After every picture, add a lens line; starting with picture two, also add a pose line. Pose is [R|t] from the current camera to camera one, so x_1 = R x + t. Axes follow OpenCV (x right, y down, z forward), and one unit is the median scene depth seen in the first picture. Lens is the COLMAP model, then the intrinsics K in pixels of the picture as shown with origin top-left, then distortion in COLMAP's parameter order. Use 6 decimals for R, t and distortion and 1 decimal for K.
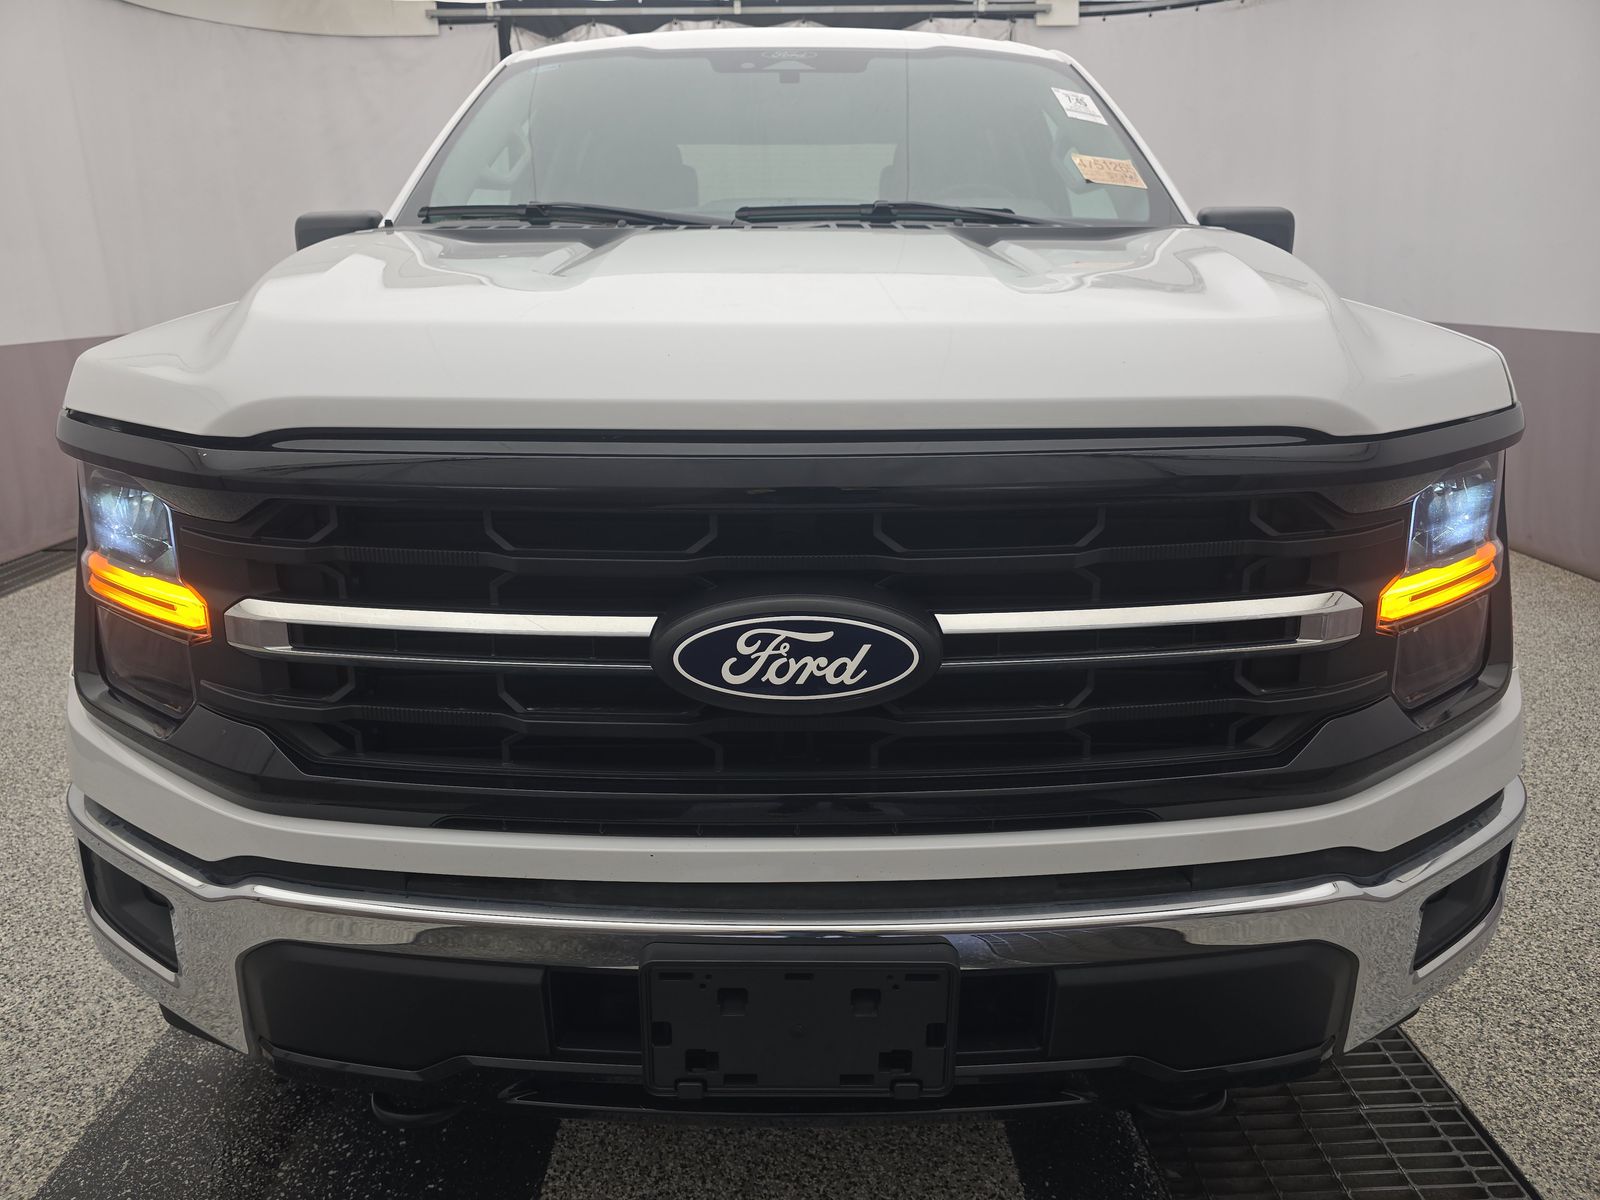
lens RADIAL K [[1076.3, 0, 795.2], [0, 1076.3, 600.7], [0, 0, 1]] dist [0.040140, -0.038570]
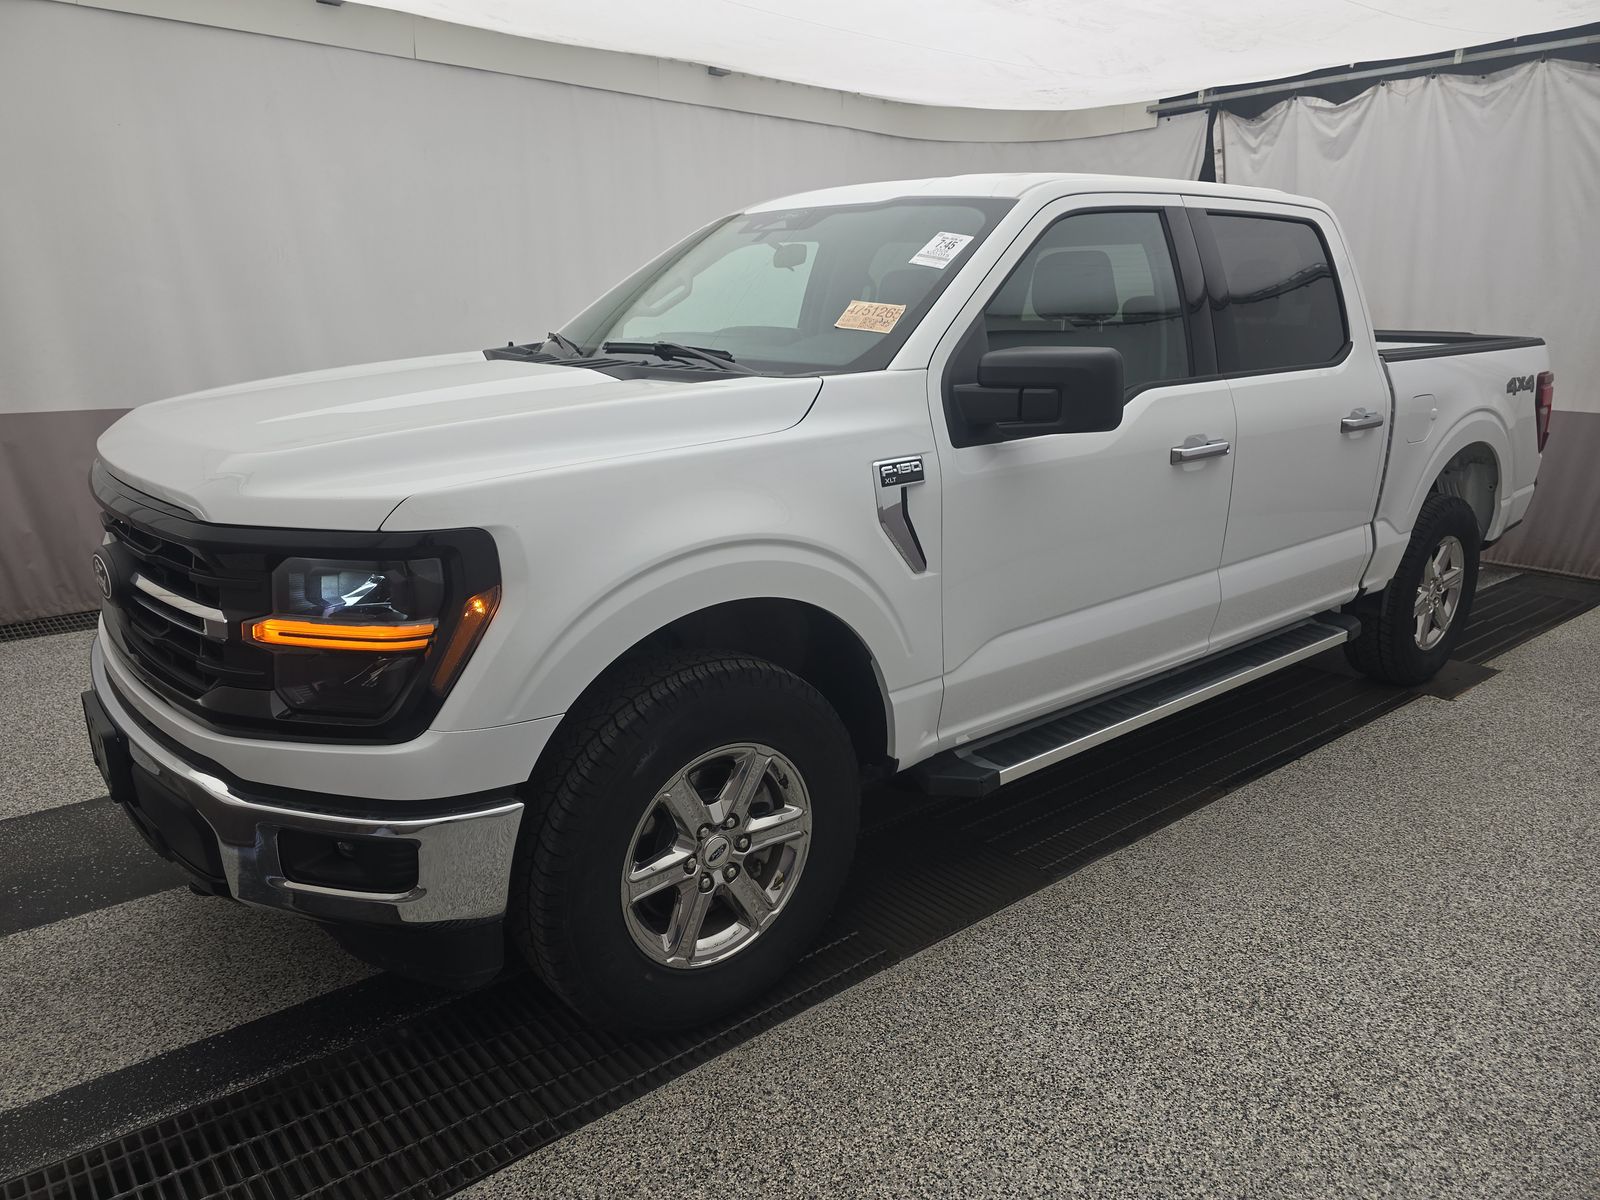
lens RADIAL K [[1076.3, 0, 795.2], [0, 1076.3, 600.7], [0, 0, 1]] dist [0.040140, -0.038570]
pose [[0.631205, 0.210615, -0.746473, 0.377370], [-0.237627, 0.968657, 0.072370, -0.058706], [0.738318, 0.131702, 0.661469, 0.083535]]
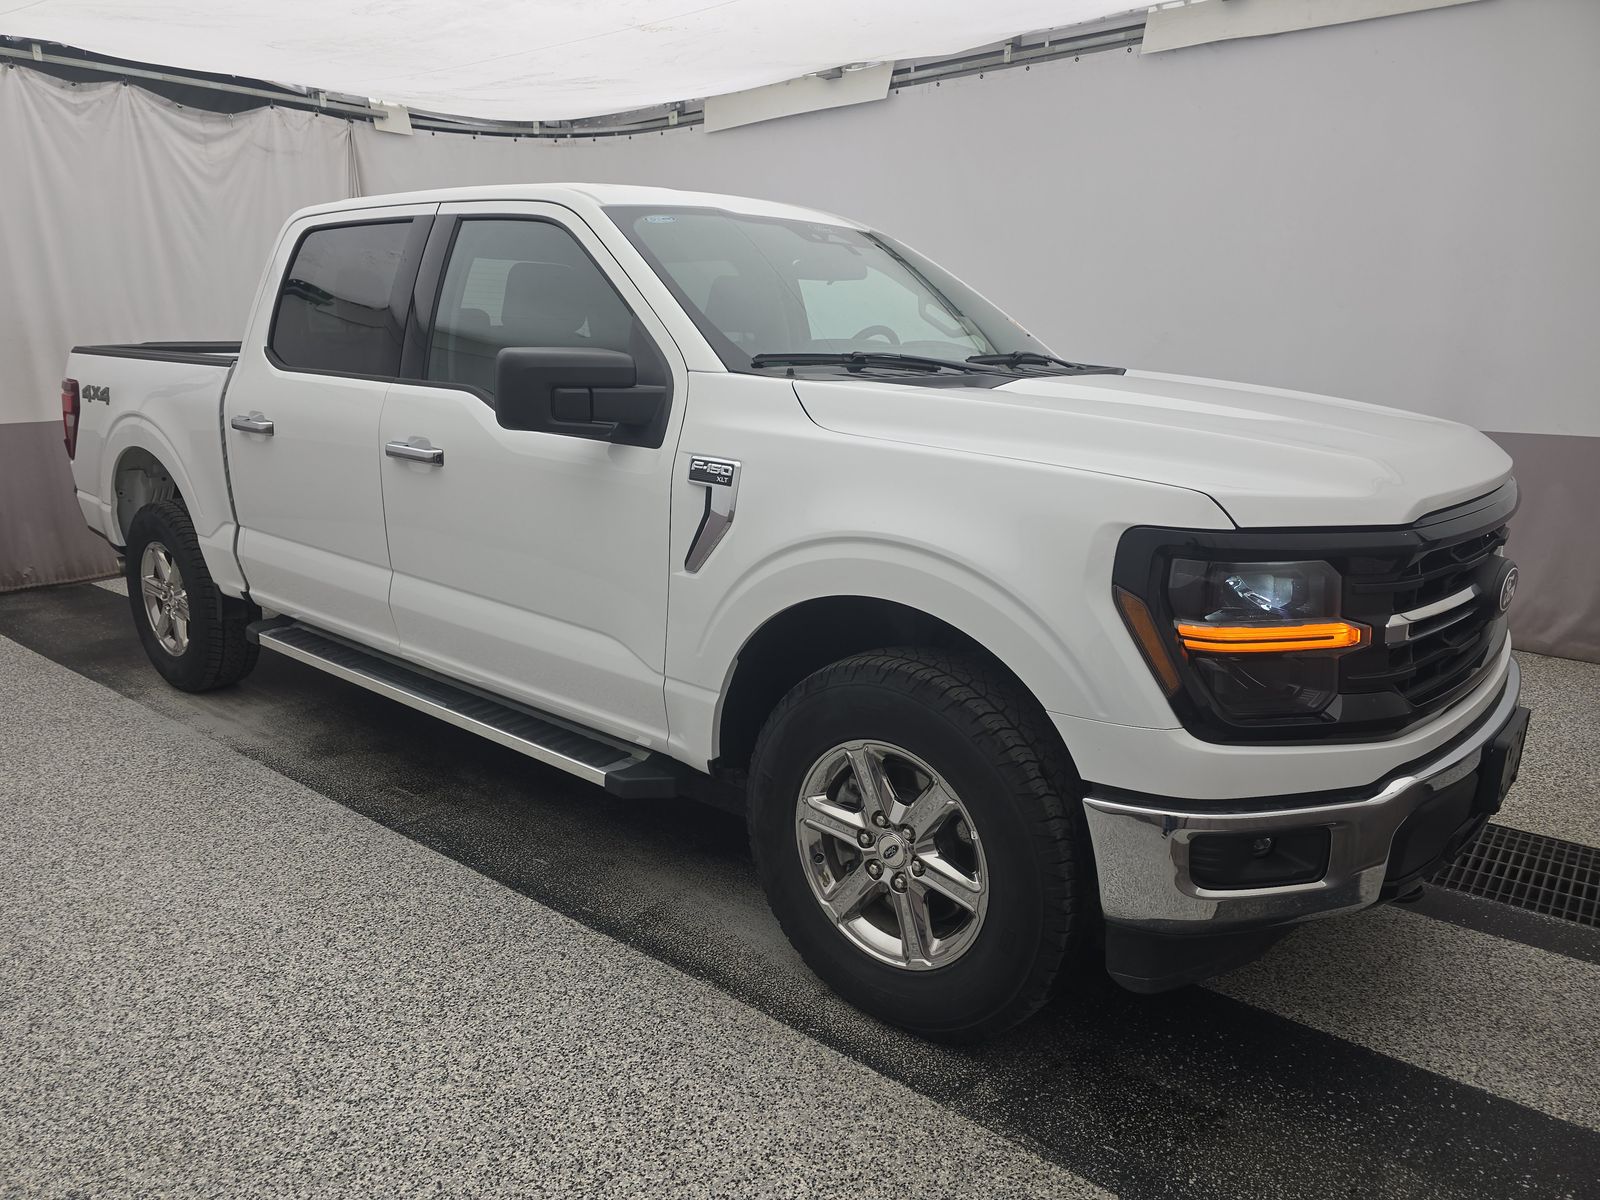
lens RADIAL K [[1076.3, 0, 795.2], [0, 1076.3, 600.7], [0, 0, 1]] dist [0.040140, -0.038570]
pose [[0.648506, -0.168566, 0.742311, -0.383393], [0.213697, 0.976273, 0.035003, -0.046035], [-0.730598, 0.135930, 0.669141, 0.083637]]
